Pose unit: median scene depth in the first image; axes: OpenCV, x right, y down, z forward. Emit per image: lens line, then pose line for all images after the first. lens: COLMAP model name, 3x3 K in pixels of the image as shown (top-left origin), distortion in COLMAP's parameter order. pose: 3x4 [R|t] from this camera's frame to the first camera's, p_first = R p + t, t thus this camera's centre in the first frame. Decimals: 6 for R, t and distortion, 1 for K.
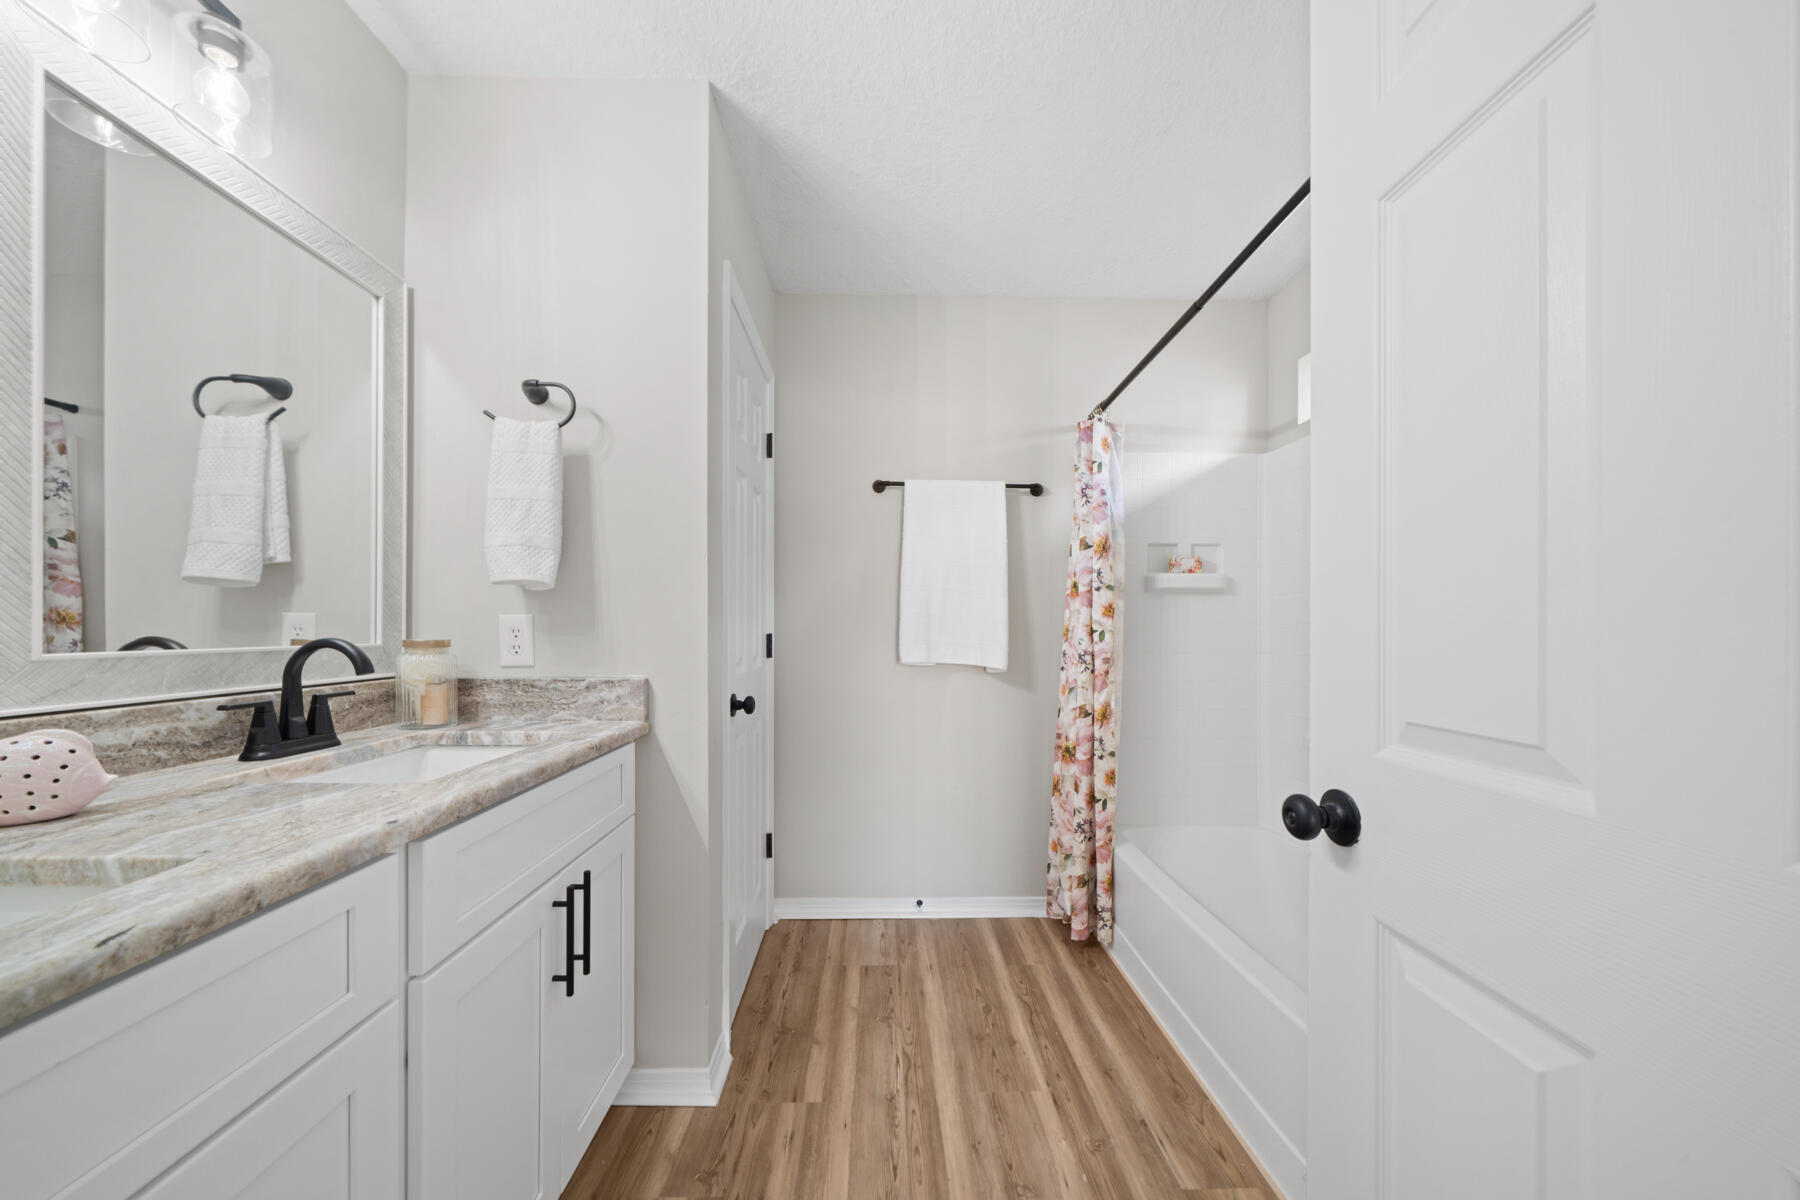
lens RADIAL K [[624.7, 0, 902.7], [0, 624.7, 624.7], [0, 0, 1]] dist [-0.001708, -0.000072]
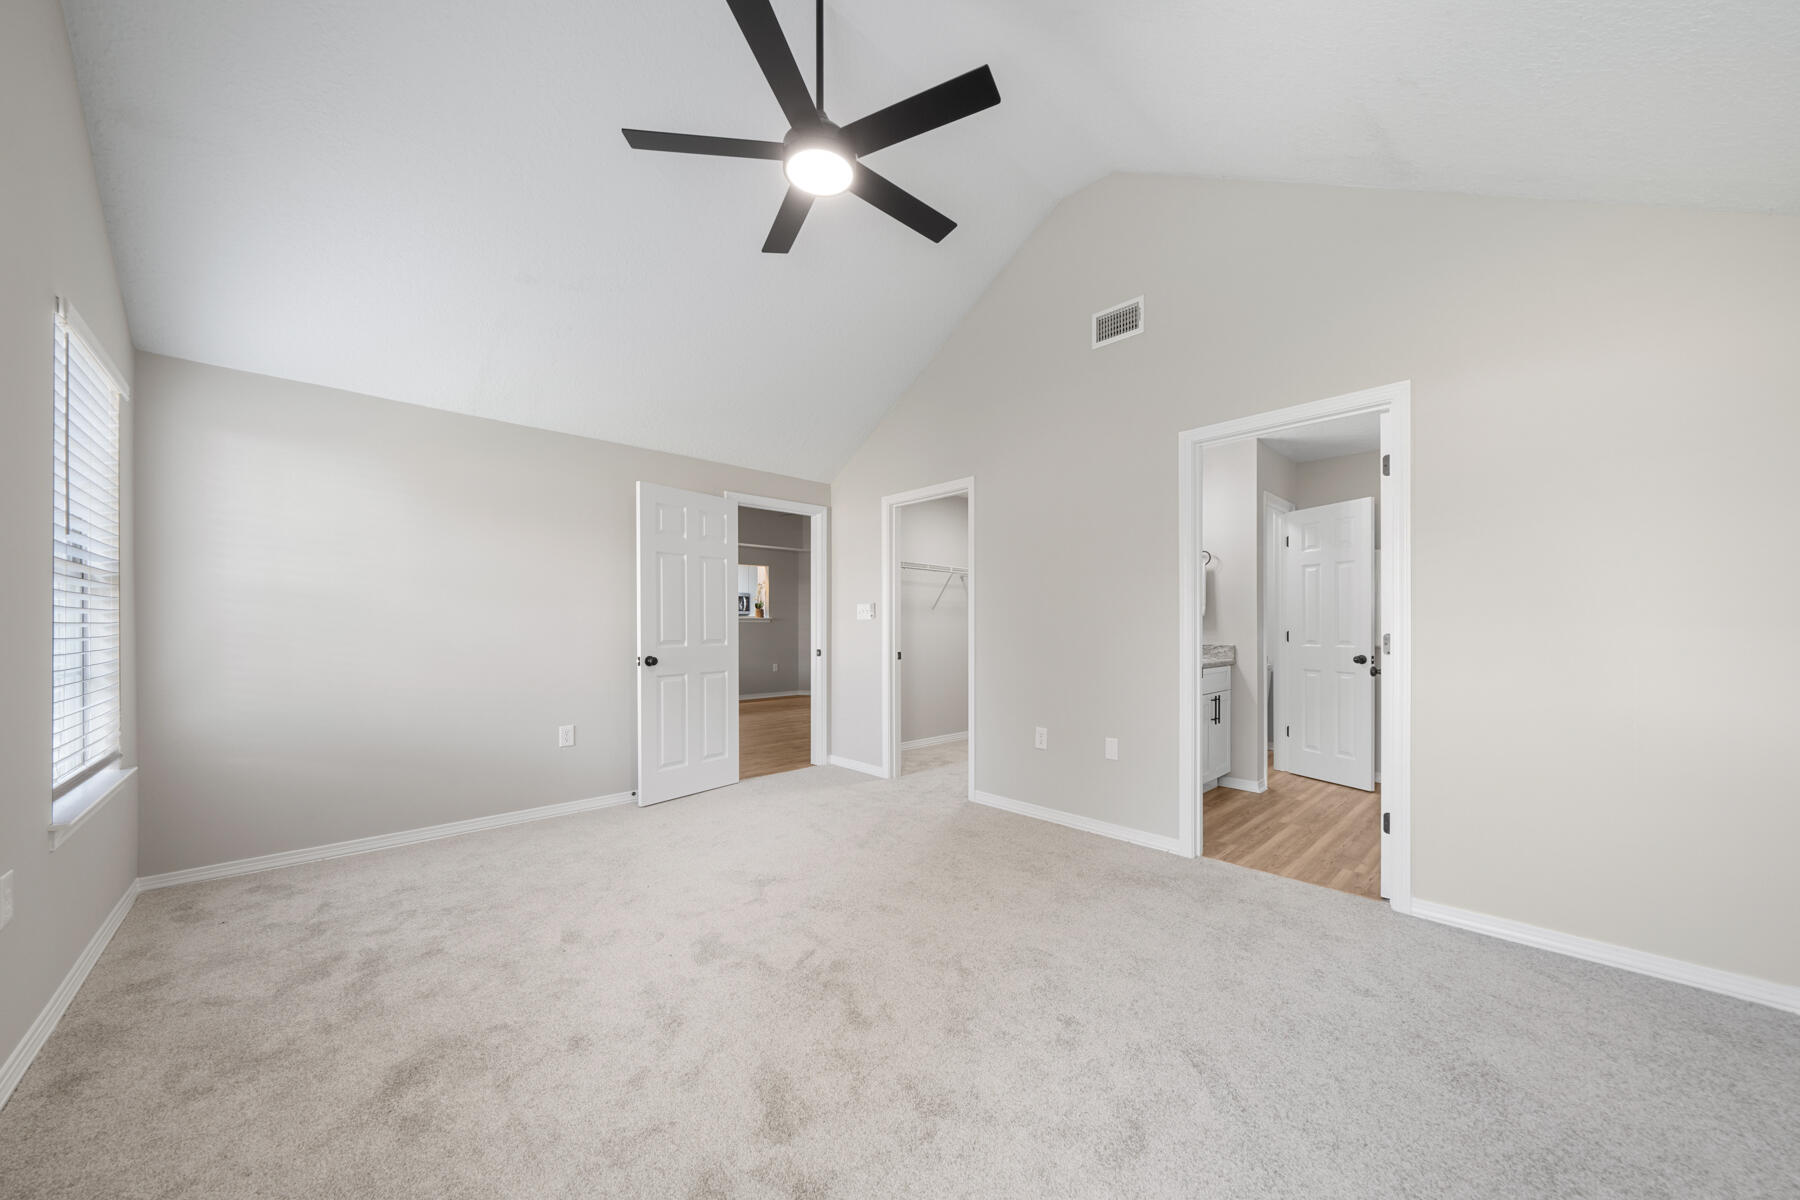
lens RADIAL K [[624.7, 0, 902.7], [0, 624.7, 624.7], [0, 0, 1]] dist [-0.001708, -0.000072]
pose [[0.660906, -0.004280, -0.750457, 0.772777], [0.003826, 0.999990, -0.002334, -0.008830], [0.750459, -0.001328, 0.660916, -2.141978]]
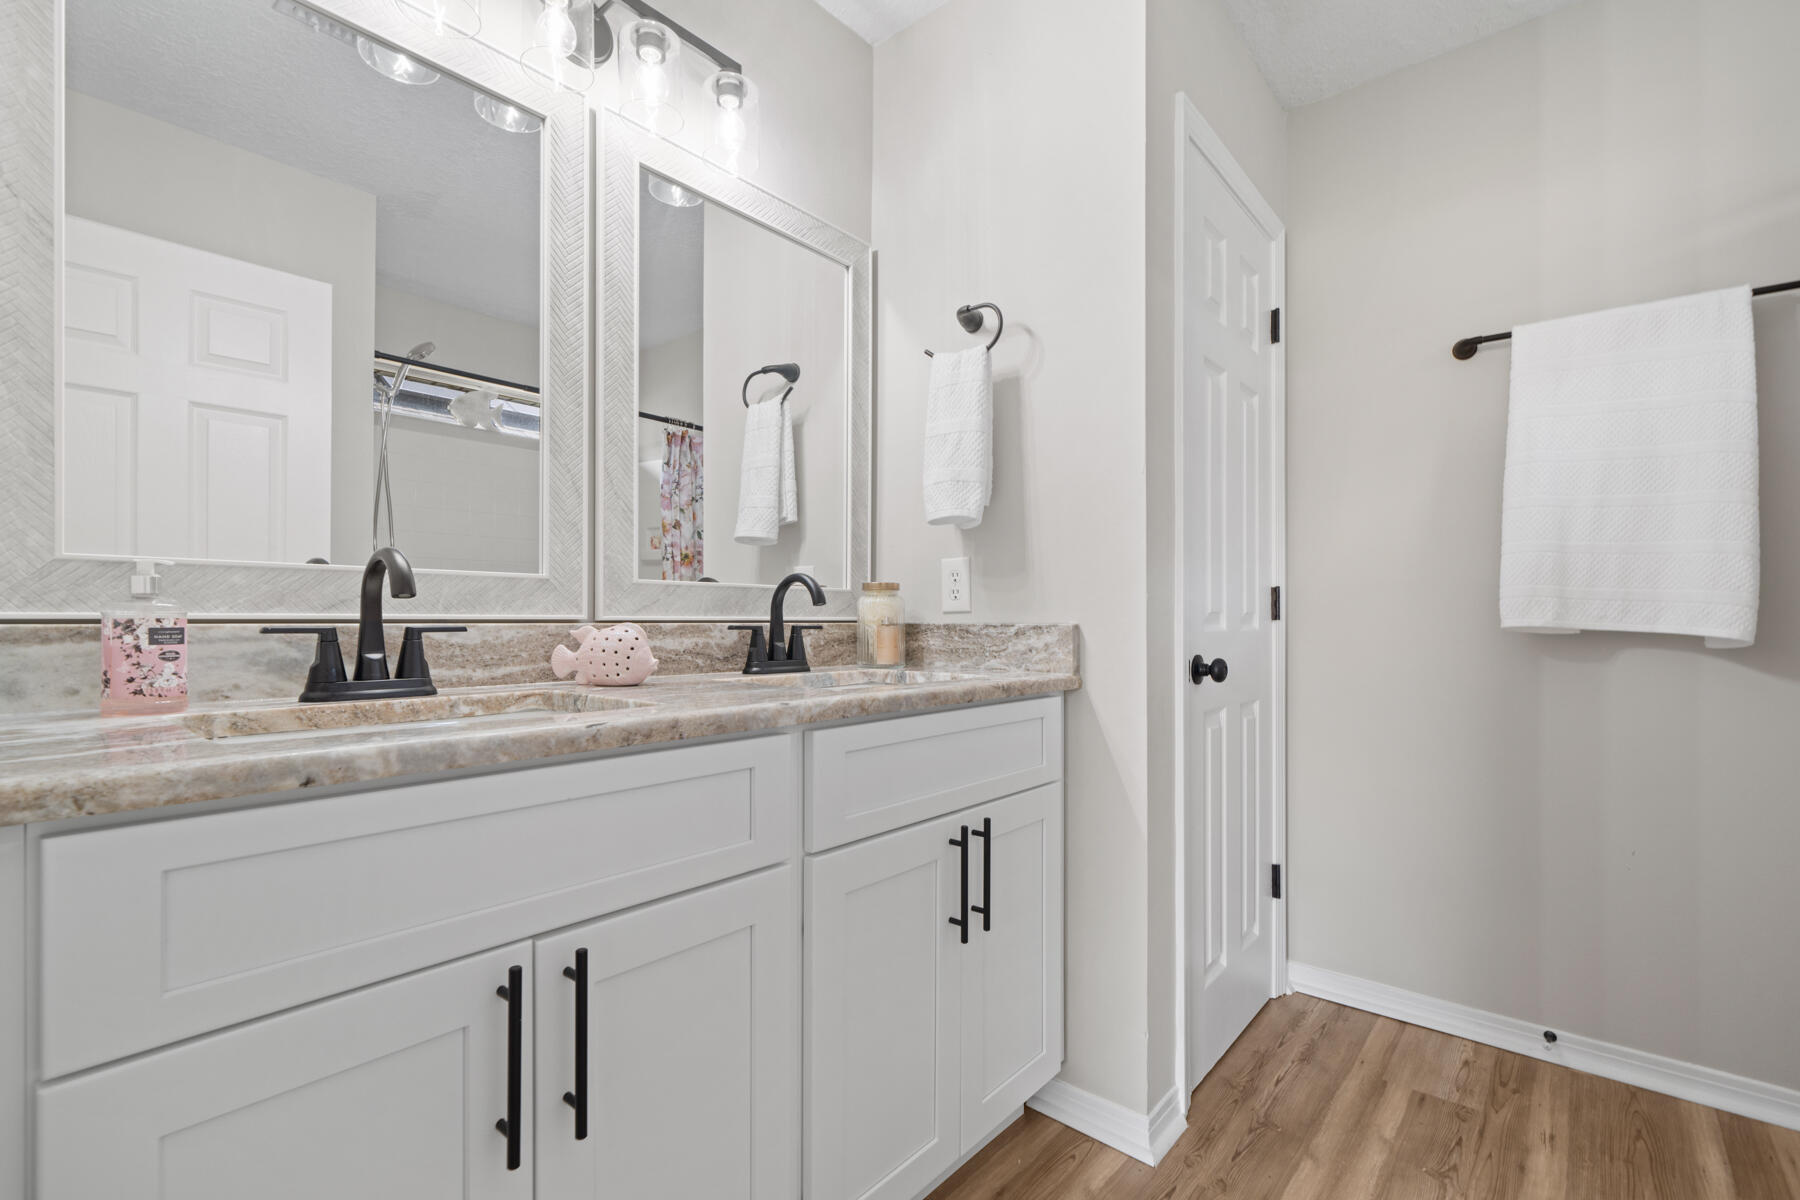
lens RADIAL K [[815.7, 0, 897.8], [0, 815.7, 613.0], [0, 0, 1]] dist [-0.000560, 0.000088]
pose [[0.737072, -0.009978, -0.675741, 0.160730], [0.005849, 0.999948, -0.008385, 0.080417], [0.675789, 0.002228, 0.737092, 0.024486]]
